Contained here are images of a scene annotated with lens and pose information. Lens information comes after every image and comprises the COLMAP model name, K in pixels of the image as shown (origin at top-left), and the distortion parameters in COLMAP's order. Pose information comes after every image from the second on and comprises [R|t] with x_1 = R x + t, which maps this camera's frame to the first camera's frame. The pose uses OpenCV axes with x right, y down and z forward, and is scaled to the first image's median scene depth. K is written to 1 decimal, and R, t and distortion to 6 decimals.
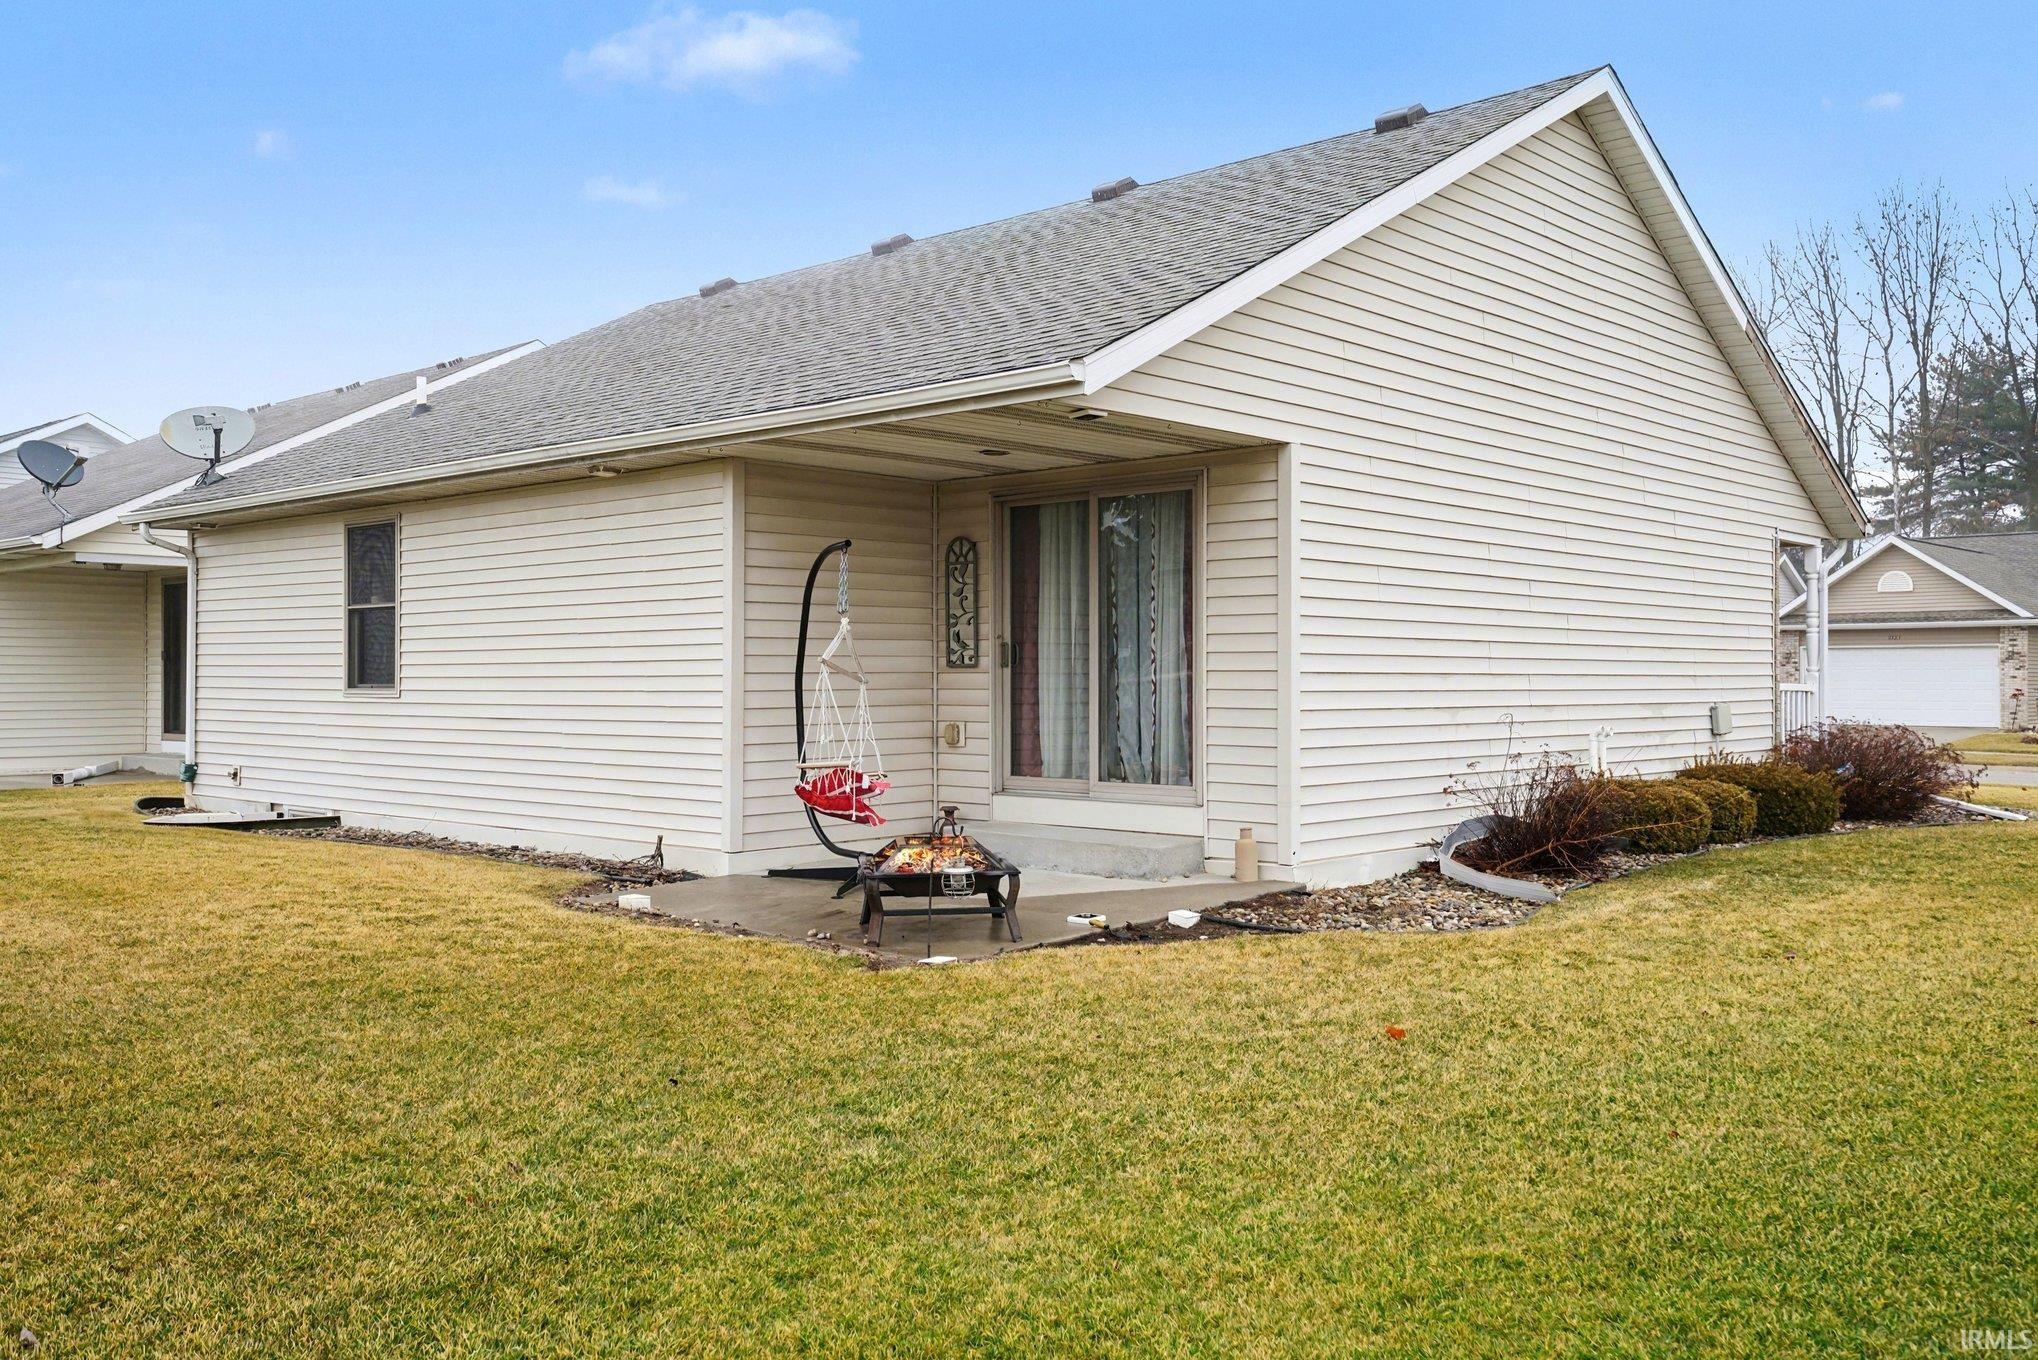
lens RADIAL K [[1767.5, 0, 1018.3], [0, 1767.5, 685.1], [0, 0, 1]] dist [0.018390, -0.002651]
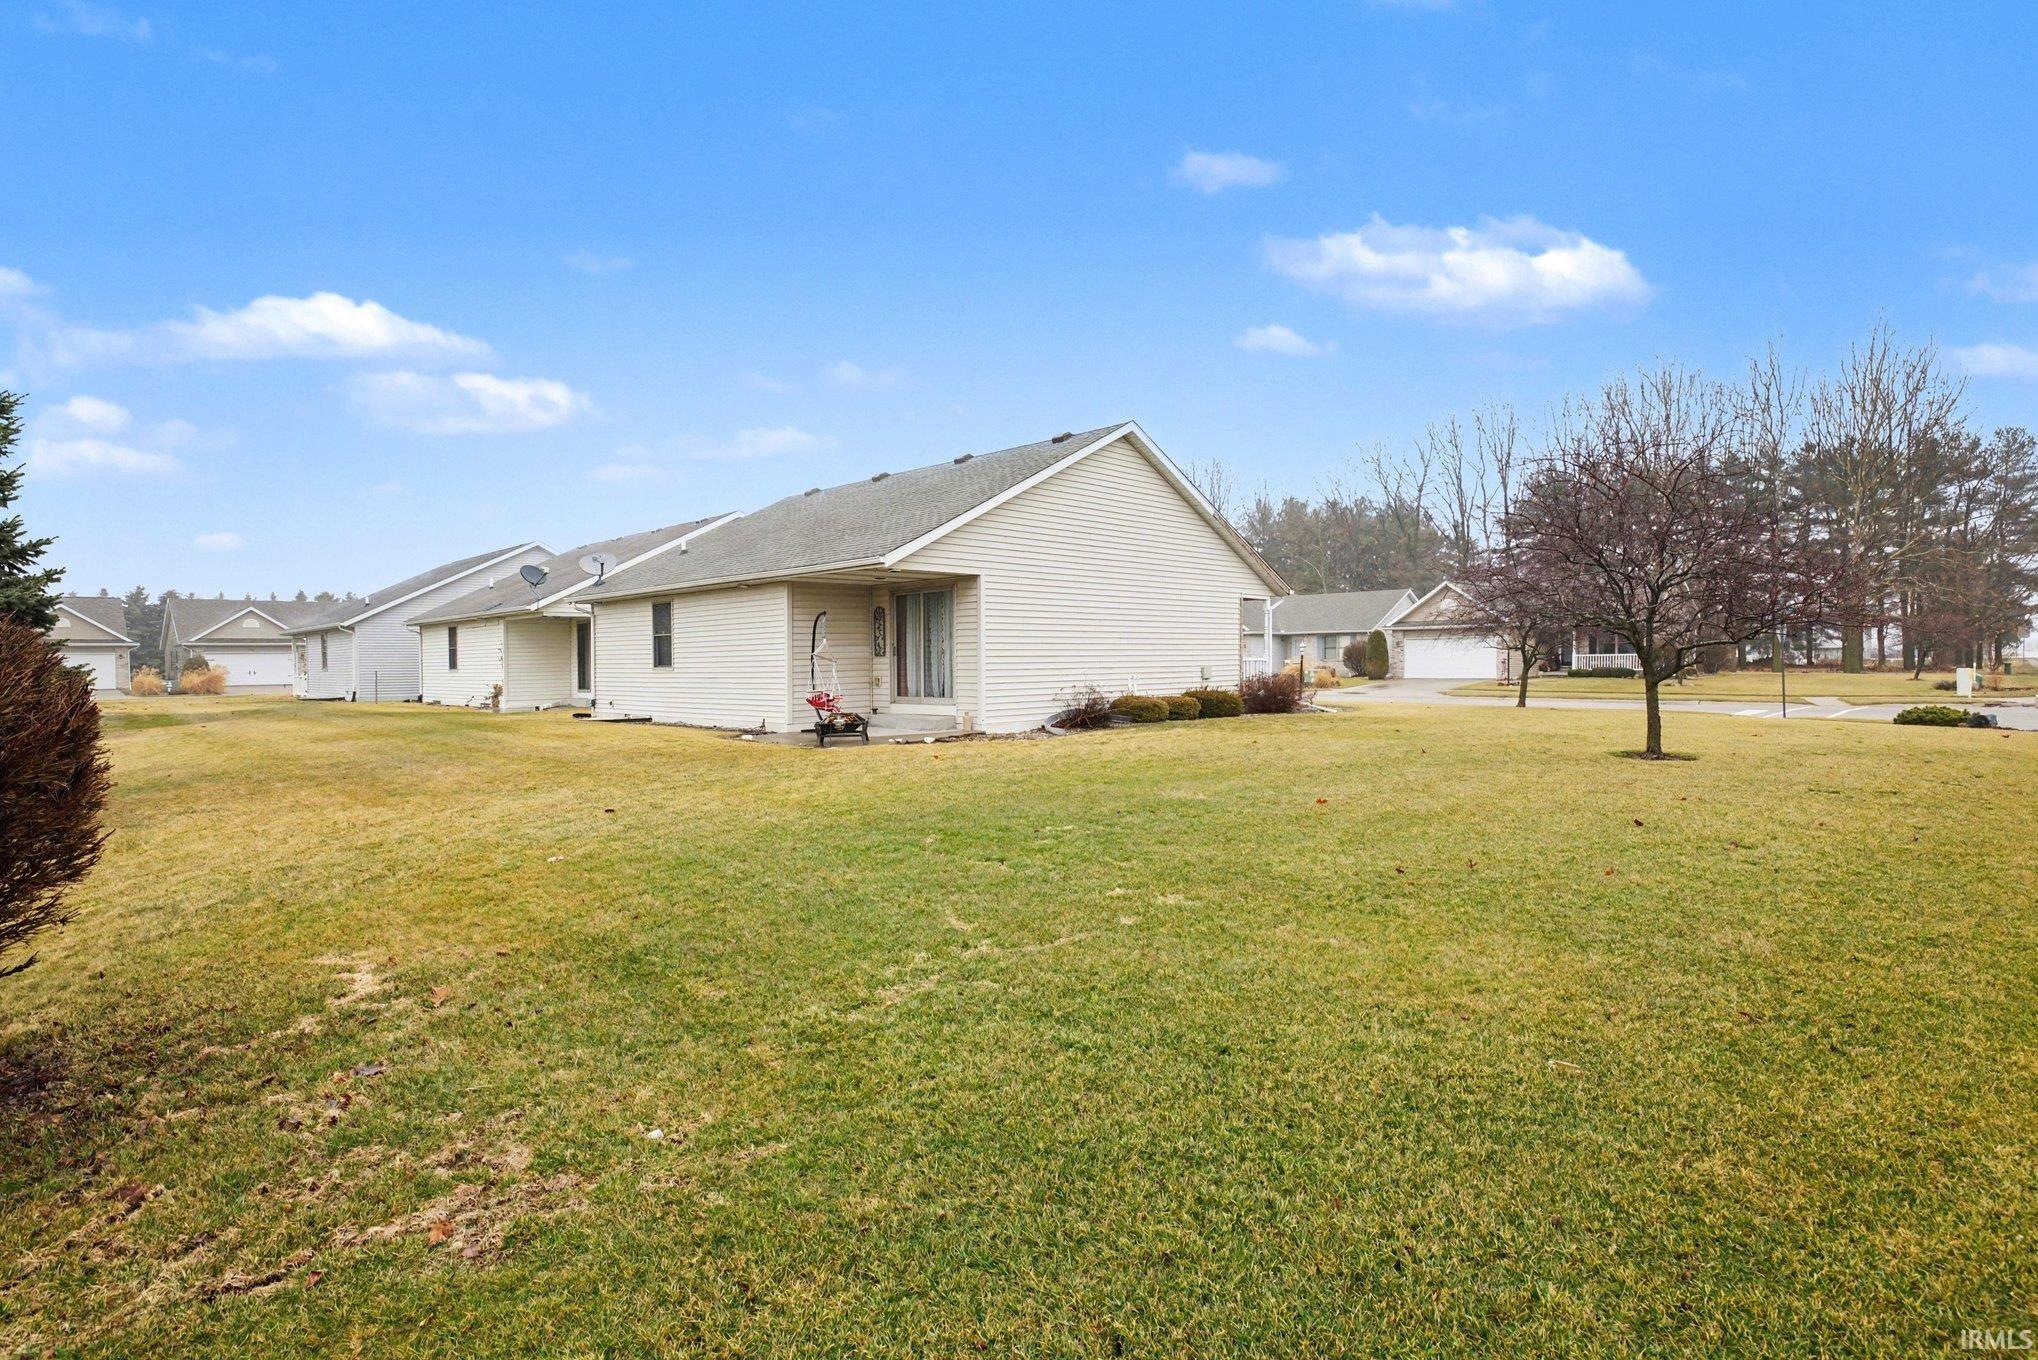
lens RADIAL K [[996.8, 0, 1020.2], [0, 996.8, 667.8], [0, 0, 1]] dist [-0.037167, -0.000870]
pose [[0.999712, -0.013550, -0.019783, 0.209620], [0.013637, 0.999898, 0.004287, 0.003961], [0.019723, -0.004555, 0.999795, -0.493680]]
